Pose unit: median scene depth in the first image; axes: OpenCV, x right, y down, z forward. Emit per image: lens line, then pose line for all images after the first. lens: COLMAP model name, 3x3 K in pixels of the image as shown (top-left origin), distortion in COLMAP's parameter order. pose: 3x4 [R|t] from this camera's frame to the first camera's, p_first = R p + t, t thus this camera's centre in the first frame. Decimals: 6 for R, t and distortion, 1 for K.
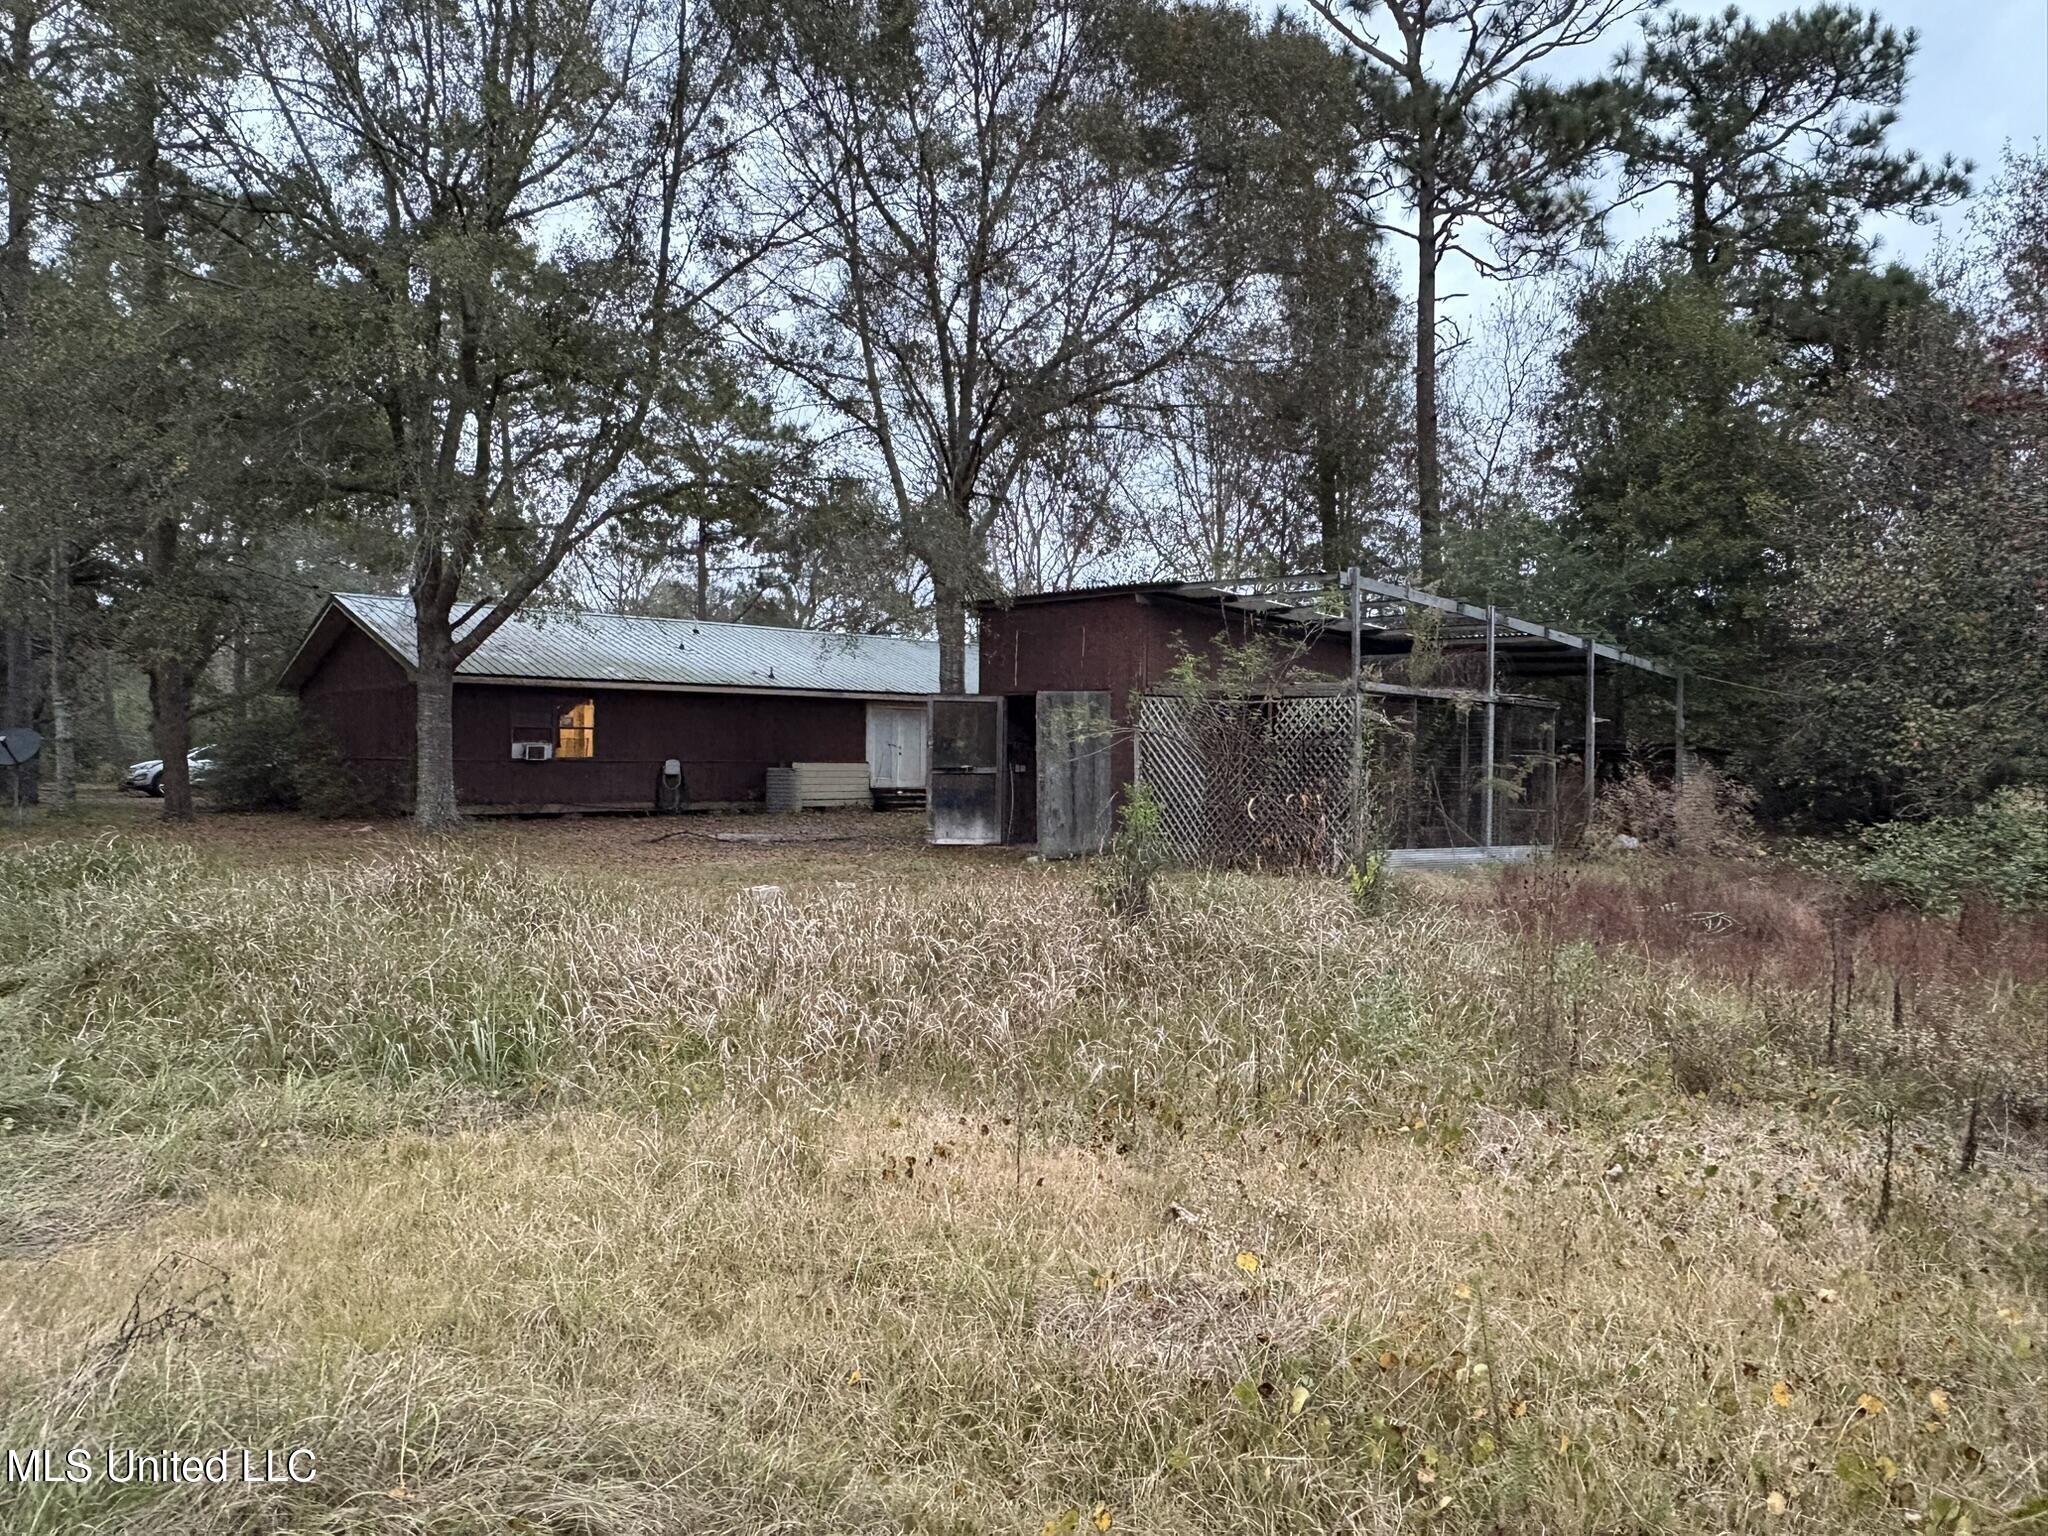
lens RADIAL K [[1398.7, 0, 1023.8], [0, 1398.7, 764.3], [0, 0, 1]] dist [-0.006587, 0.005493]
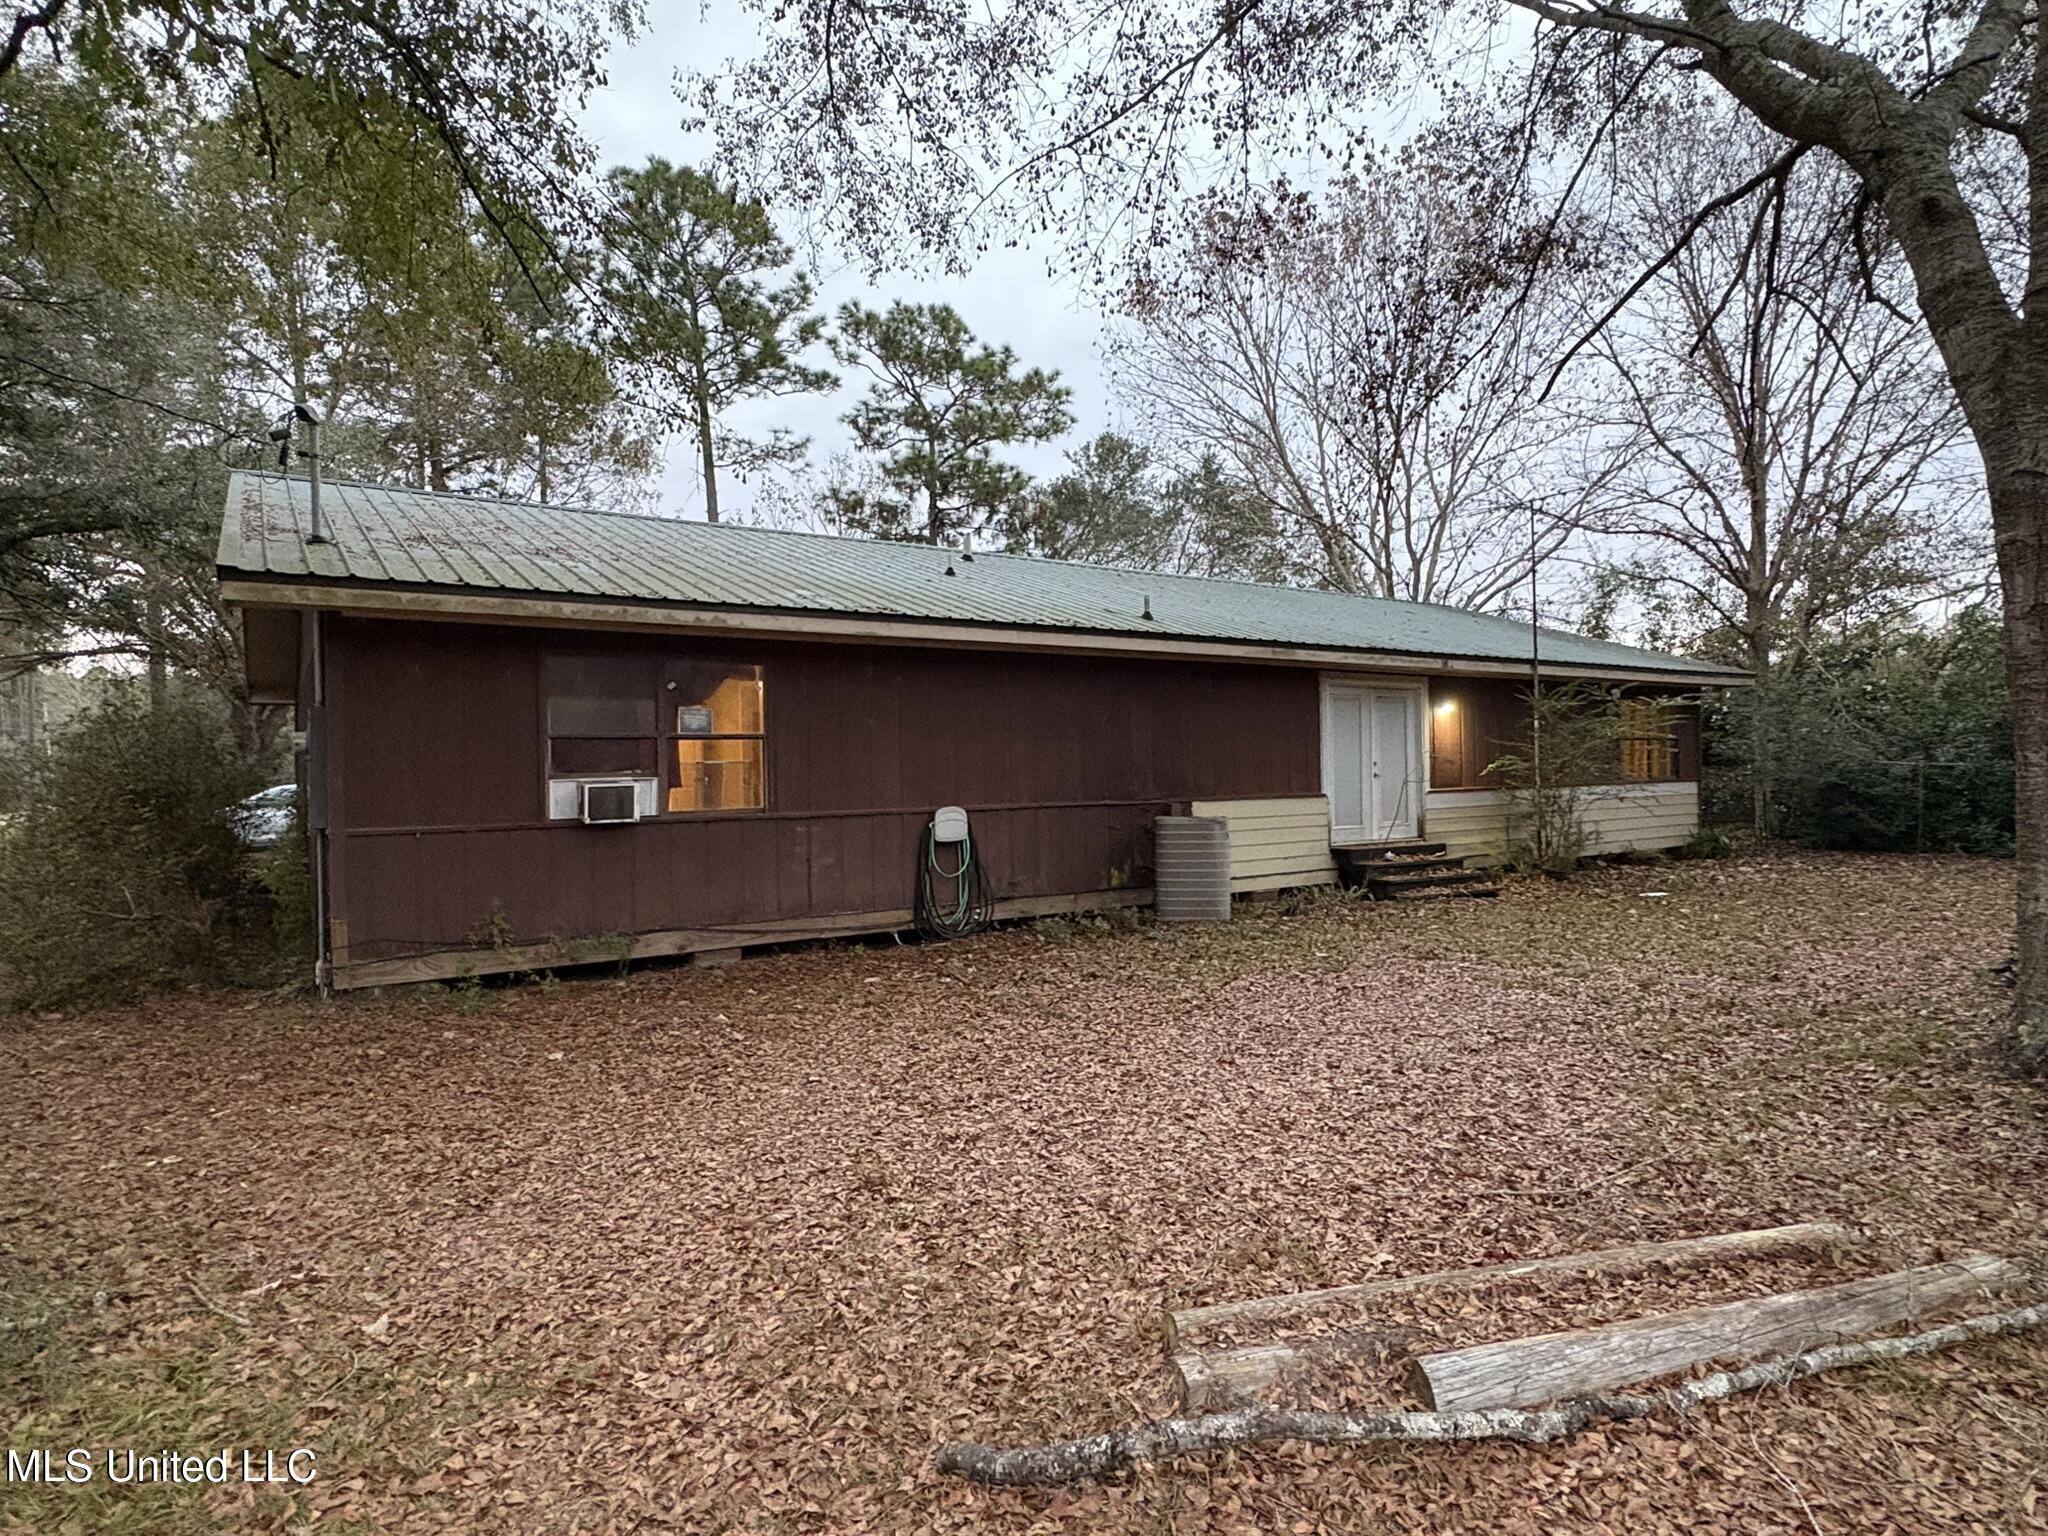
lens RADIAL K [[1133.9, 0, 1030.1], [0, 1133.9, 772.5], [0, 0, 1]] dist [0.004081, 0.000199]
pose [[0.992220, -0.030429, -0.120719, -0.180806], [0.029285, 0.999508, -0.011240, -0.008848], [0.121002, 0.007617, 0.992623, 0.645201]]
